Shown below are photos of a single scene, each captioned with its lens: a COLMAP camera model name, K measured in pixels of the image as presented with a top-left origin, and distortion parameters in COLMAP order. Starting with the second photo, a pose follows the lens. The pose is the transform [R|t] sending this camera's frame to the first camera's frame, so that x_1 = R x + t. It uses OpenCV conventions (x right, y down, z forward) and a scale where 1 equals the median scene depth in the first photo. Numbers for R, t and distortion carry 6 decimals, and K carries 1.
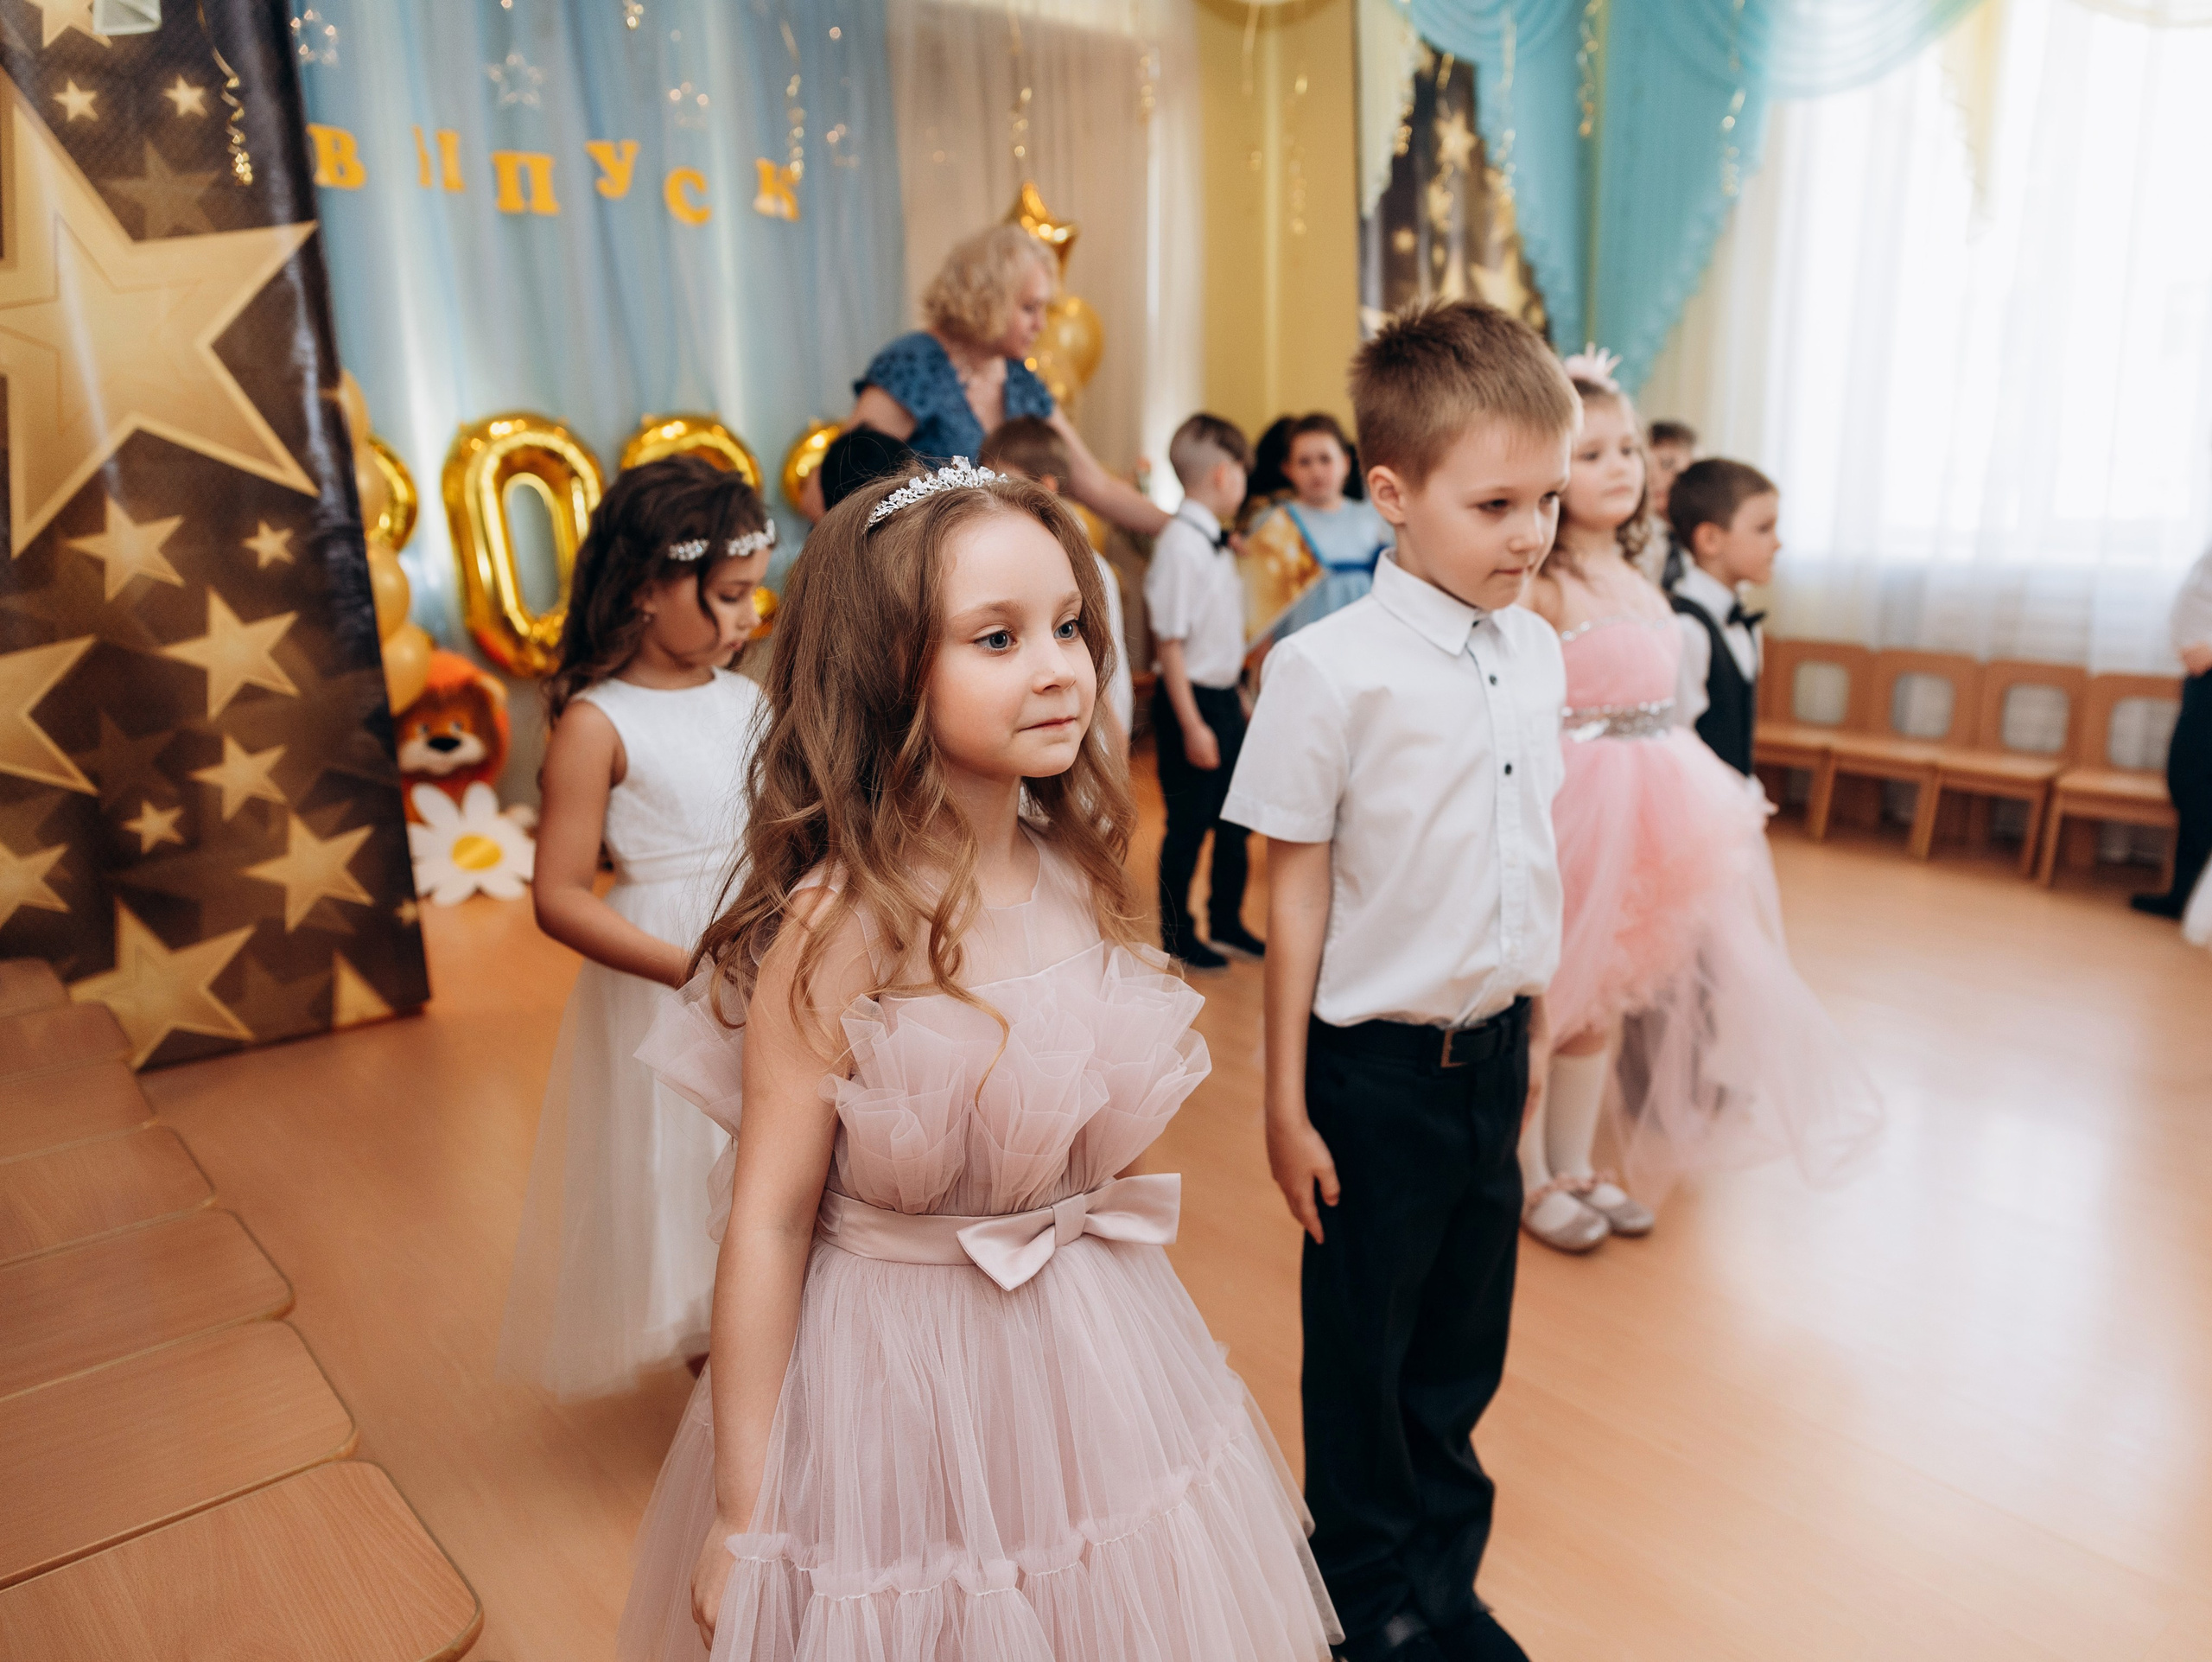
lens RADIAL K [[1684.6, 0, 1249.8], [0, 1684.6, 849.7], [0, 0, 1]] dist [-0.003358, 0.000970]
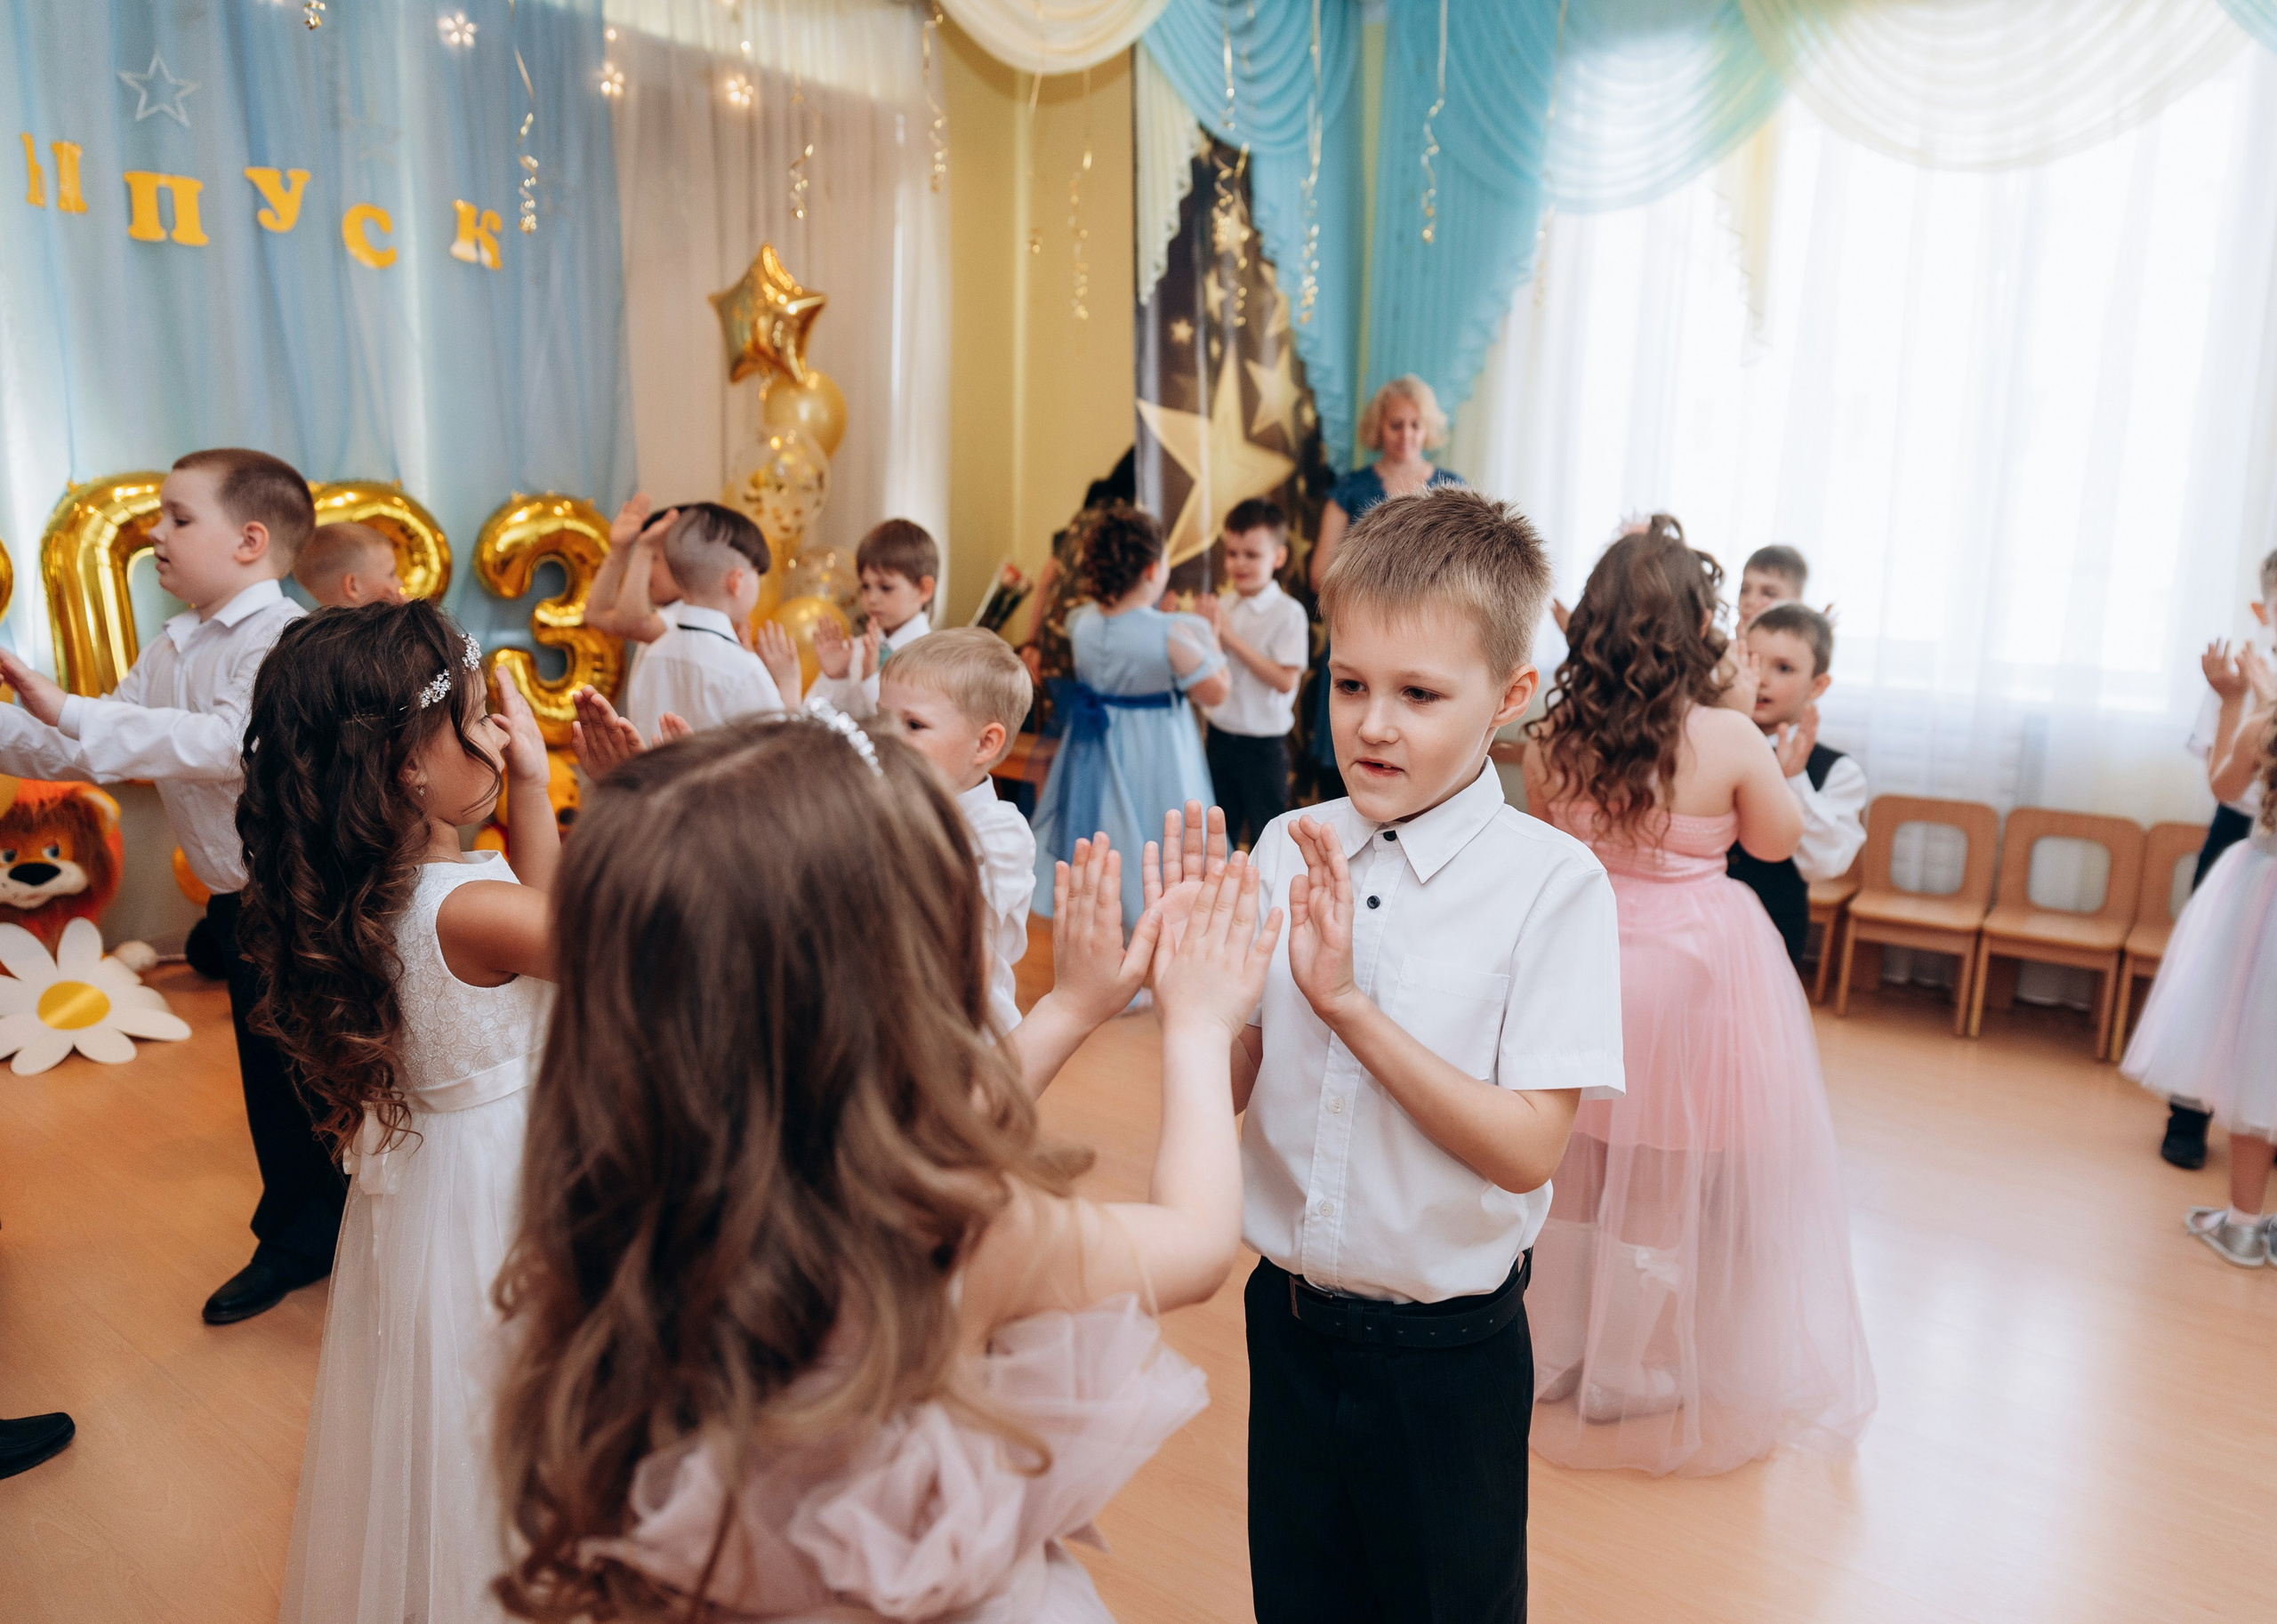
lens RADIAL K [[1649.2, 0, 1243.9], [0, 1649.2, 822.9], [0, 0, 1]] dist [0.008438, -0.015311]
pose [[0.983303, 0.000917, 0.181974, -0.046144], [0.008224, 0.998742, -0.049468, -0.040440], [-0.181790, 0.050139, 0.982058, 0.097897]]
